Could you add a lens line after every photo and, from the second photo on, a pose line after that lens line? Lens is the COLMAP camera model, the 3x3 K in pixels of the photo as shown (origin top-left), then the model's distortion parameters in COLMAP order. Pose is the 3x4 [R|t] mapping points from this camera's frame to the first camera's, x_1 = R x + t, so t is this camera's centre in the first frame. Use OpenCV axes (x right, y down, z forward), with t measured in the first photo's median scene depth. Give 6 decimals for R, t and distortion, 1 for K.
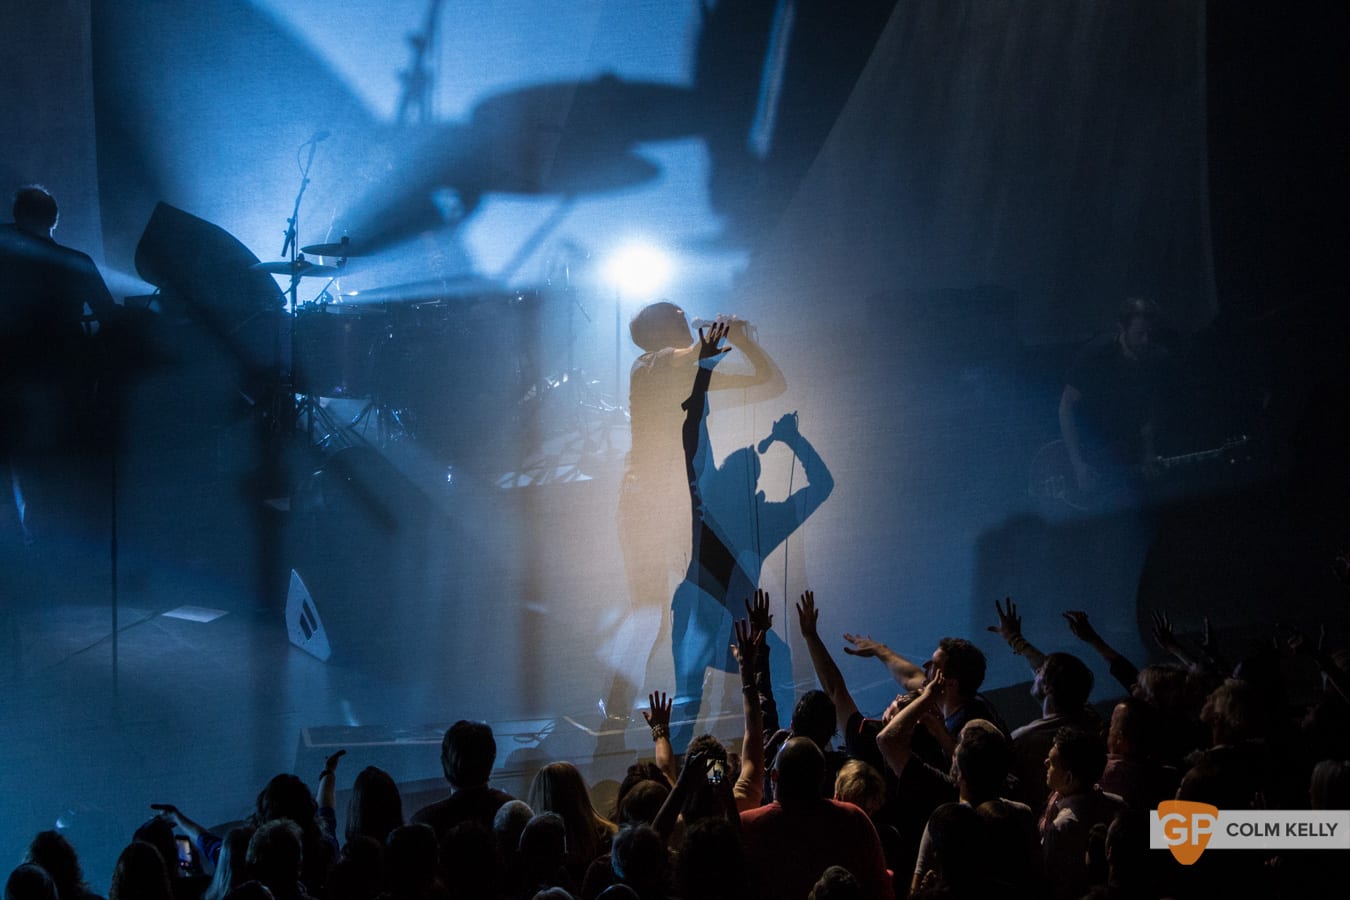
lens RADIAL K [[5637.1, 0, 675.0], [0, 5637.1, 450.0], [0, 0, 1]] dist [-0.182080, -3.308848]
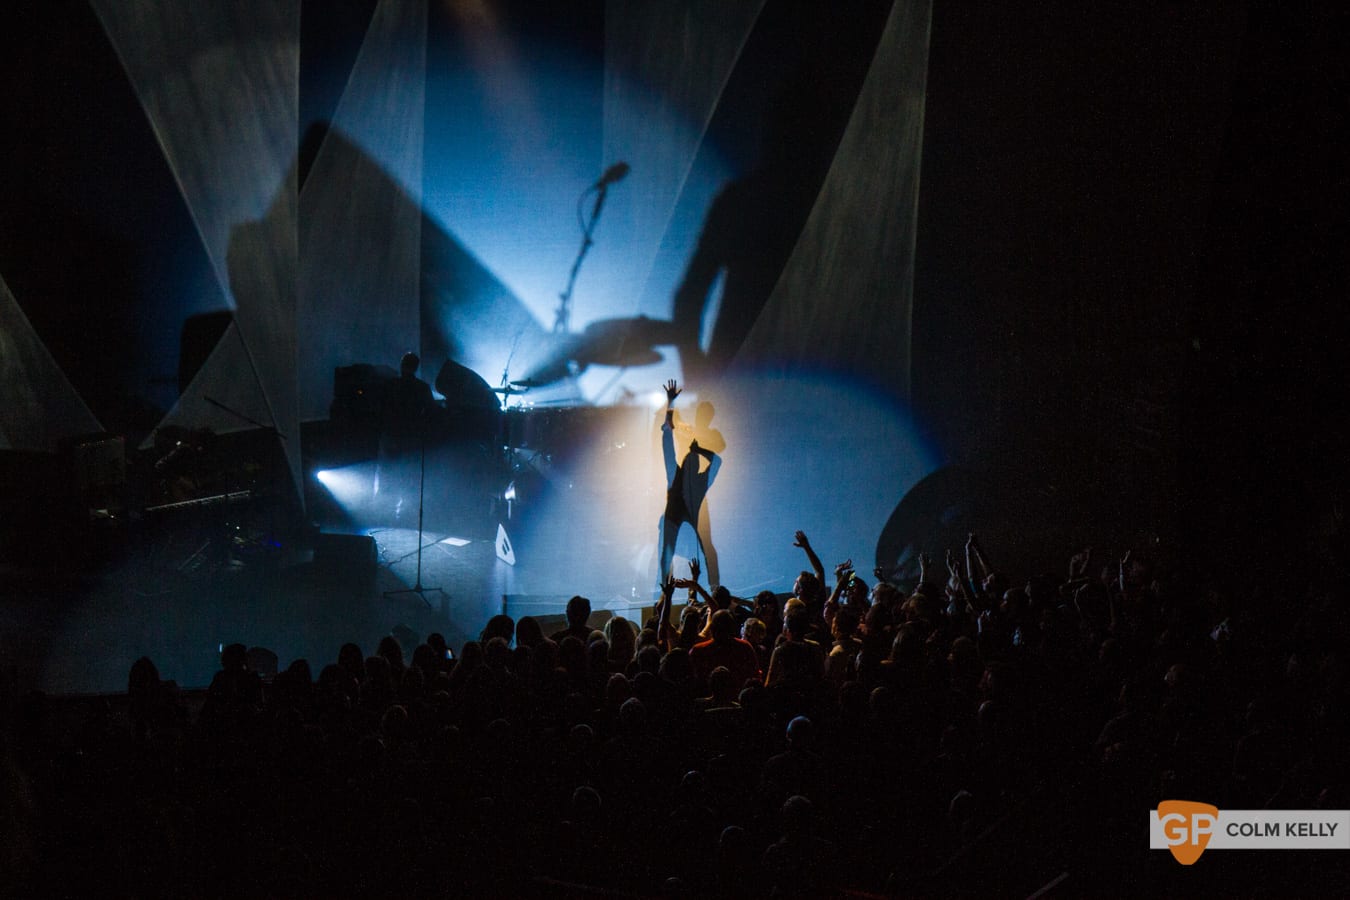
lens RADIAL K [[5637.1, 0, 675.0], [0, 5637.1, 450.0], [0, 0, 1]] dist [-0.182080, -3.308848]
pose [[0.997614, 0.042222, -0.054627, 0.124659], [-0.041900, 0.999097, 0.007031, -0.027338], [0.054874, -0.004725, 0.998482, -1.255305]]
